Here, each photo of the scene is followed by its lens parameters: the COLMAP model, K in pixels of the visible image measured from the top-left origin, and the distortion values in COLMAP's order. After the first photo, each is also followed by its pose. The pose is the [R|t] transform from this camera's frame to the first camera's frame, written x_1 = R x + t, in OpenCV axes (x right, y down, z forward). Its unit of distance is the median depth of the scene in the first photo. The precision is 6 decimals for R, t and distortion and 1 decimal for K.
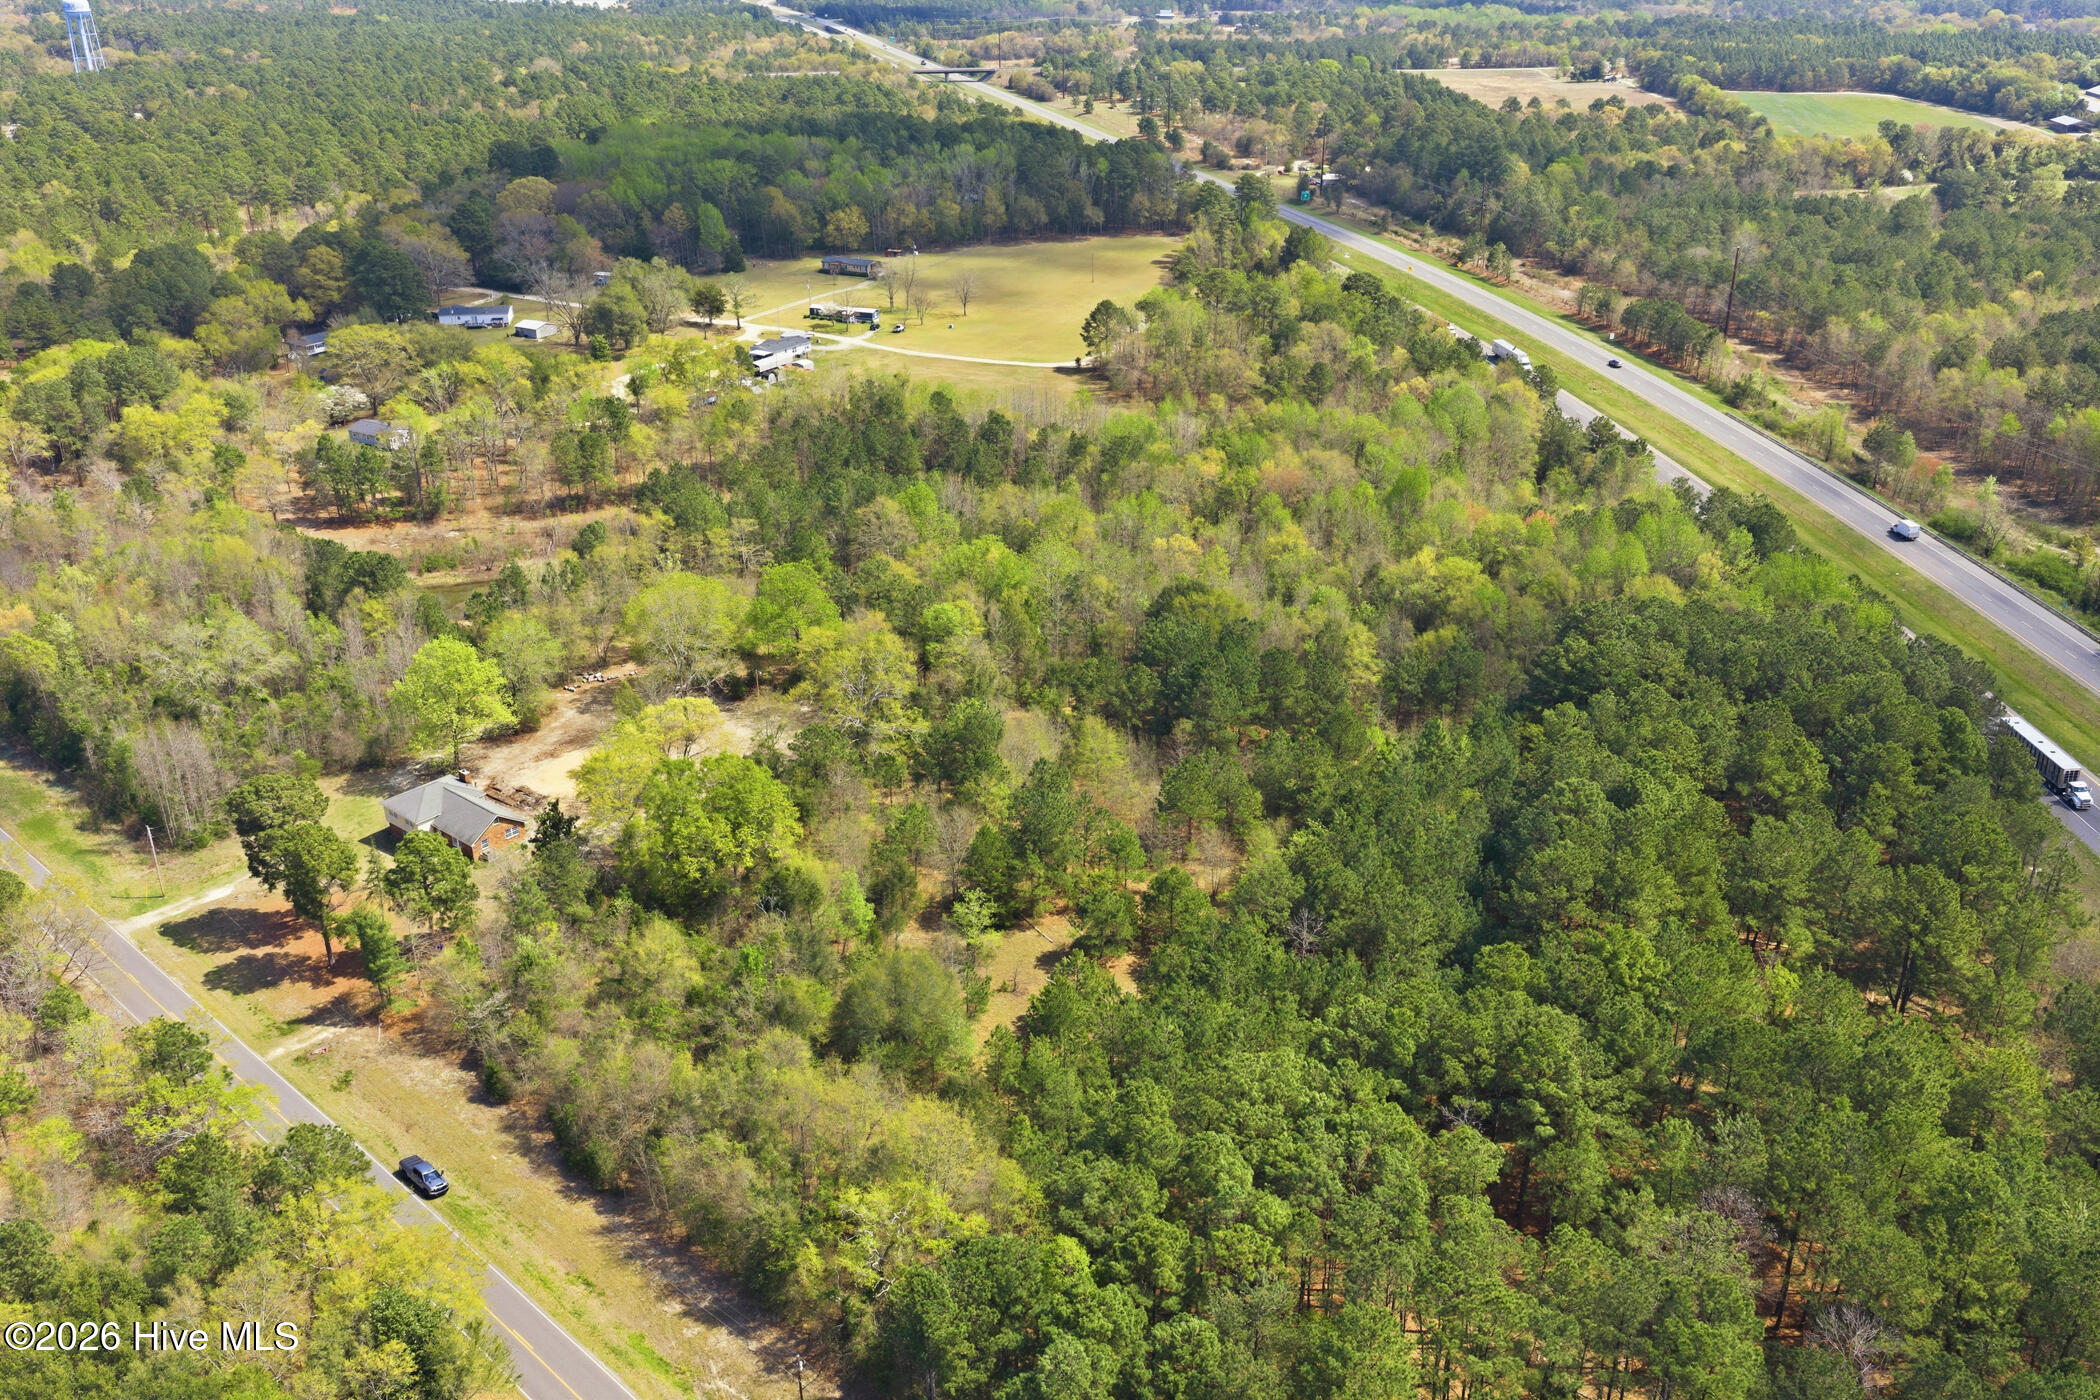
lens RADIAL K [[1745.5, 0, 1050.0], [0, 1745.5, 700.0], [0, 0, 1]] dist [0.009893, -0.010492]
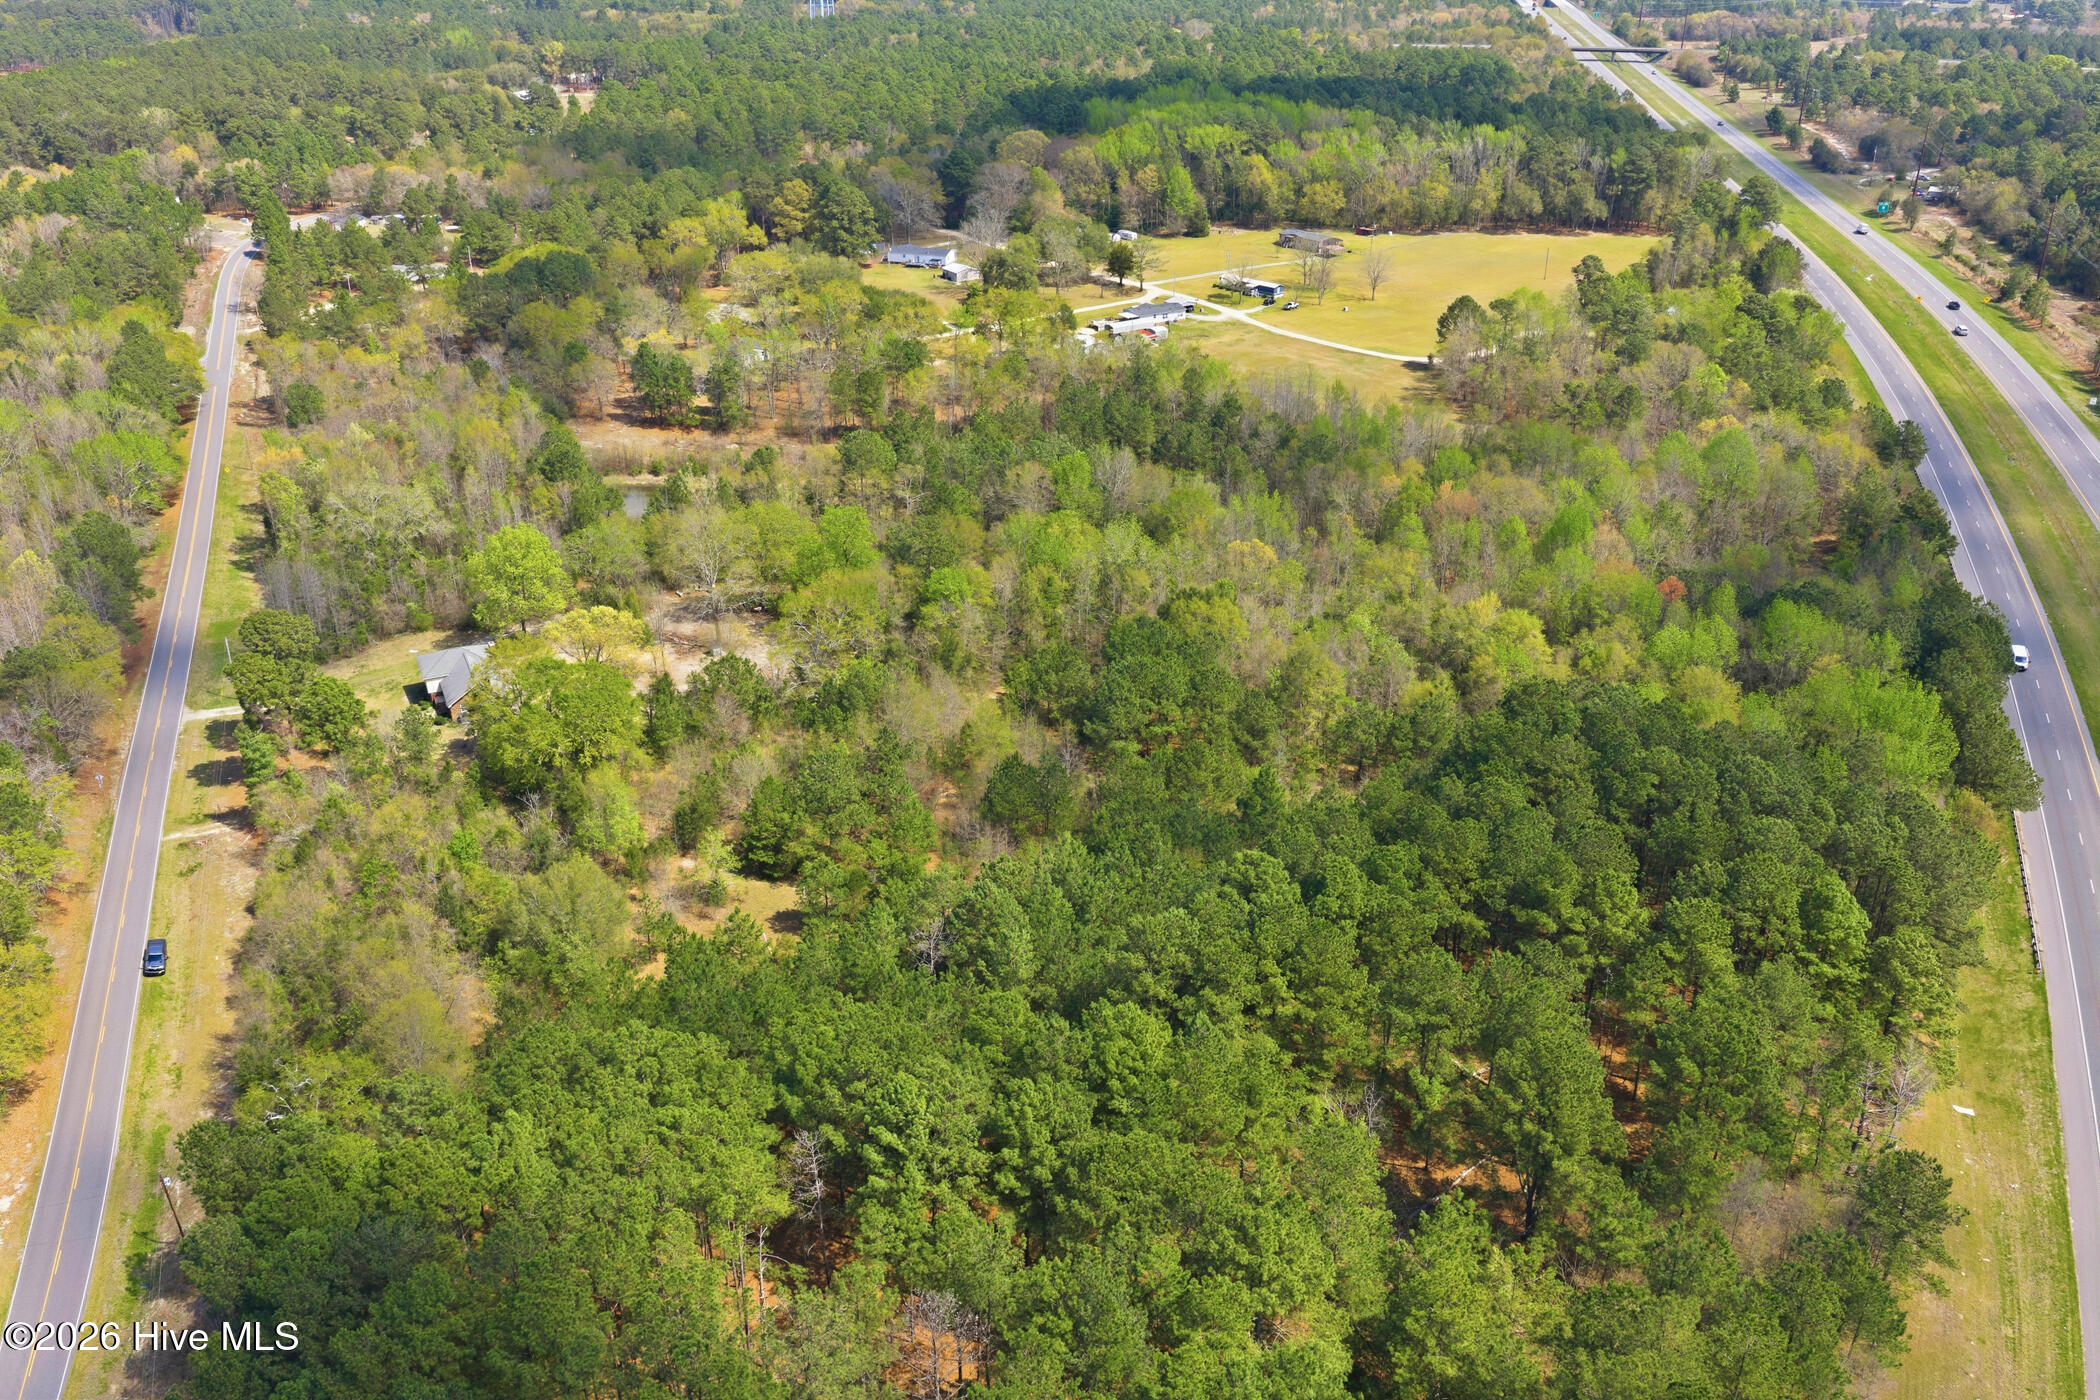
lens RADIAL K [[1745.5, 0, 1050.0], [0, 1745.5, 700.0], [0, 0, 1]] dist [0.009893, -0.010492]
pose [[0.905394, 0.185396, -0.381955, 0.201994], [-0.179801, 0.982399, 0.050639, -0.021043], [0.384620, 0.022828, 0.922793, 0.050592]]
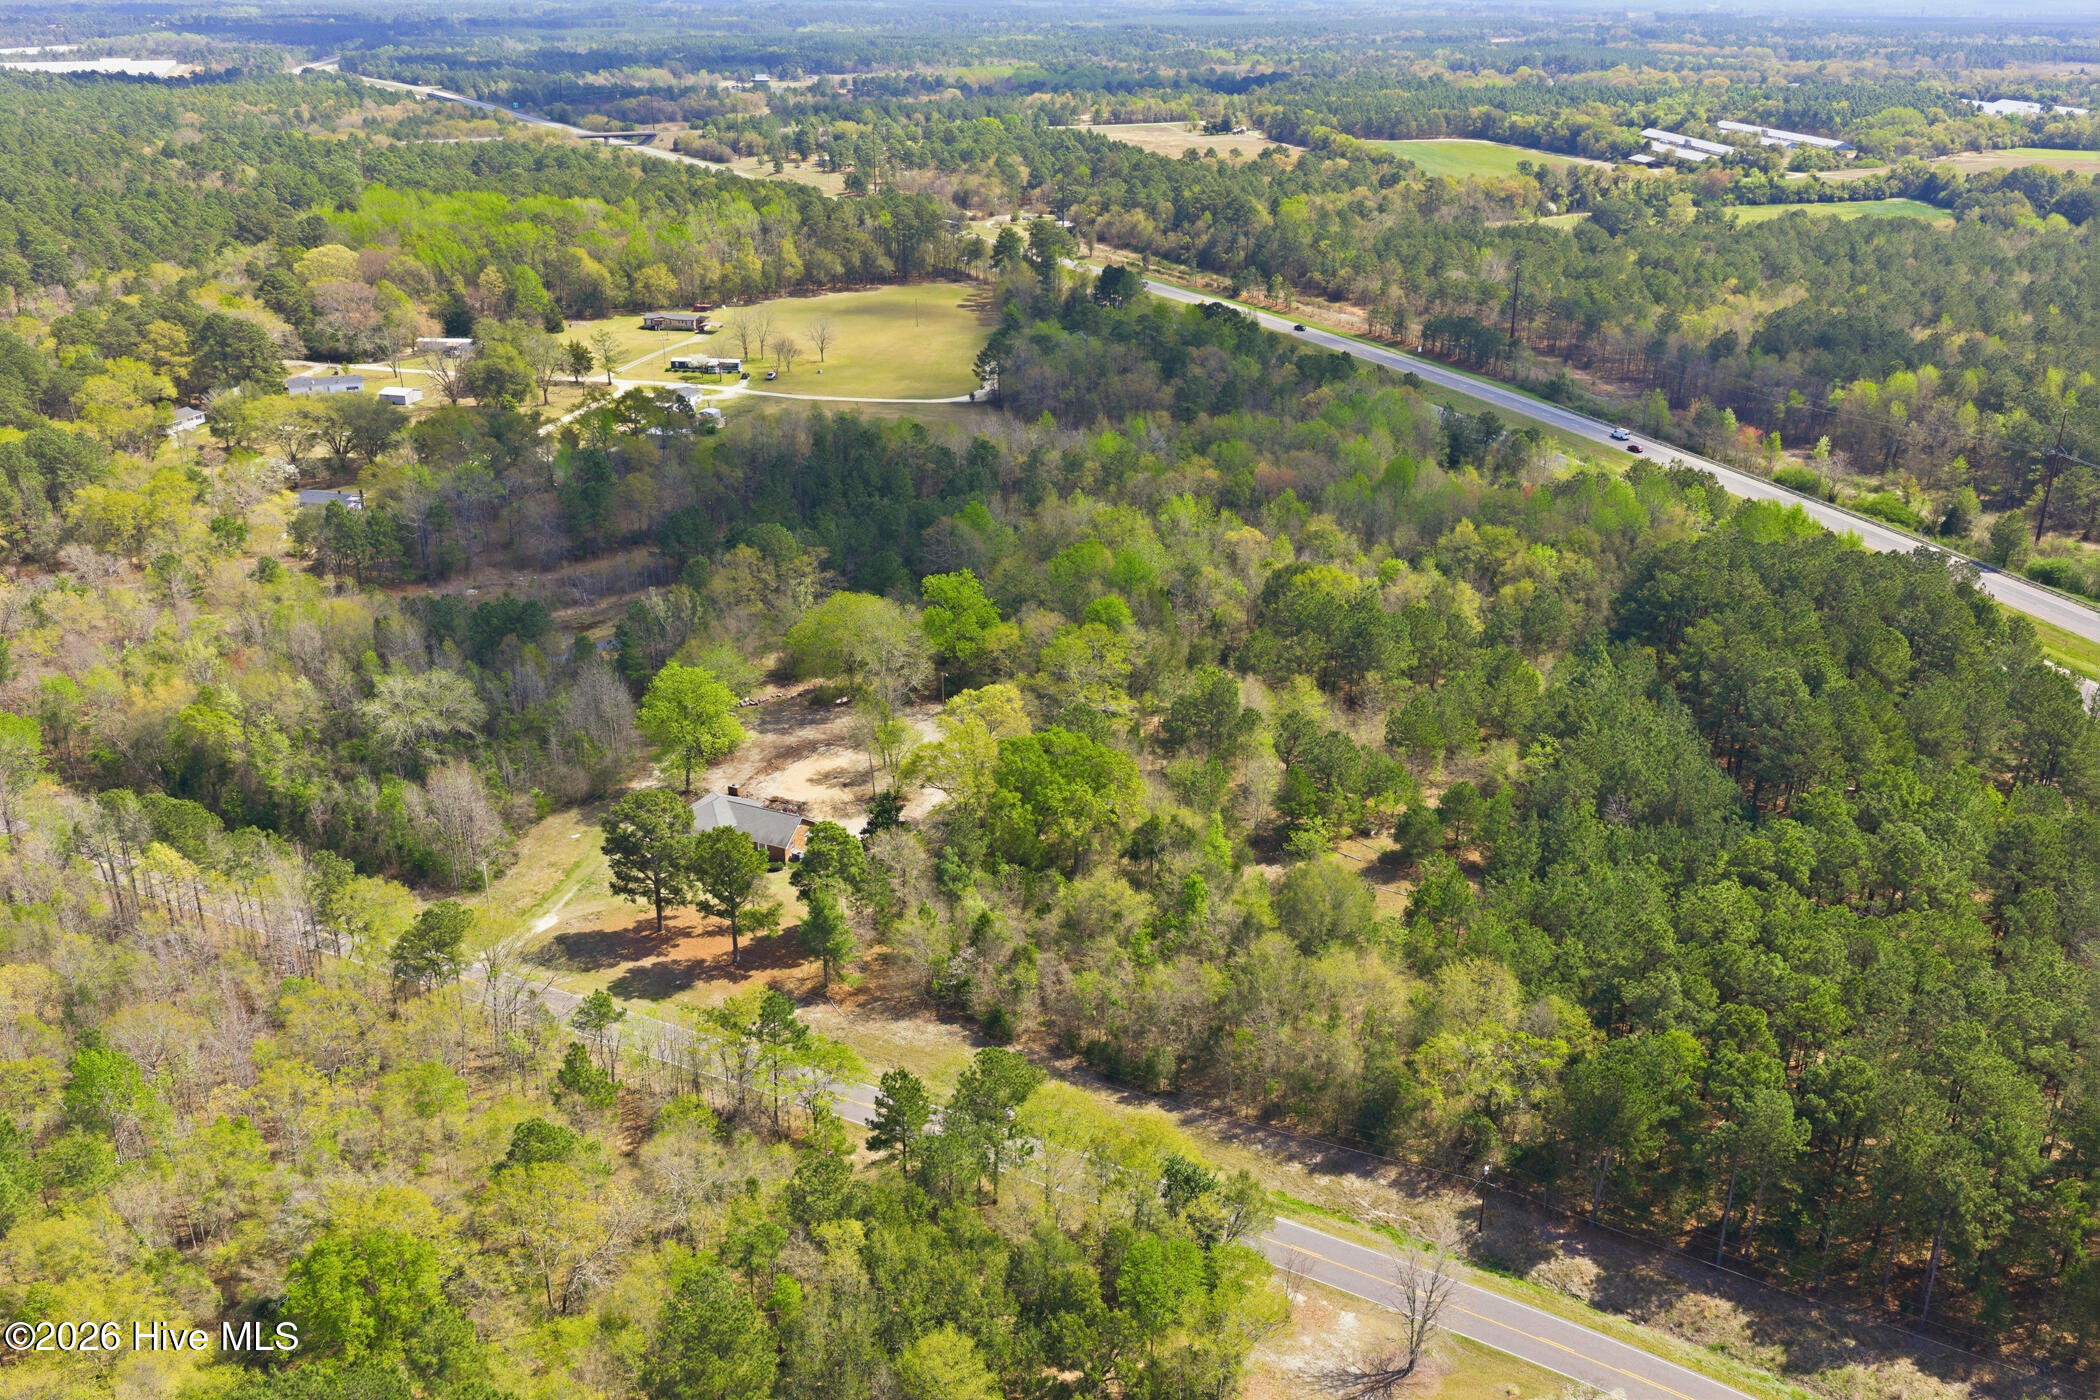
lens RADIAL K [[1745.5, 0, 1050.0], [0, 1745.5, 700.0], [0, 0, 1]] dist [0.009893, -0.010492]
pose [[0.965859, -0.096018, 0.240619, -0.190554], [0.103791, 0.994402, -0.019812, 0.014399], [-0.237370, 0.044109, 0.970417, -0.029398]]
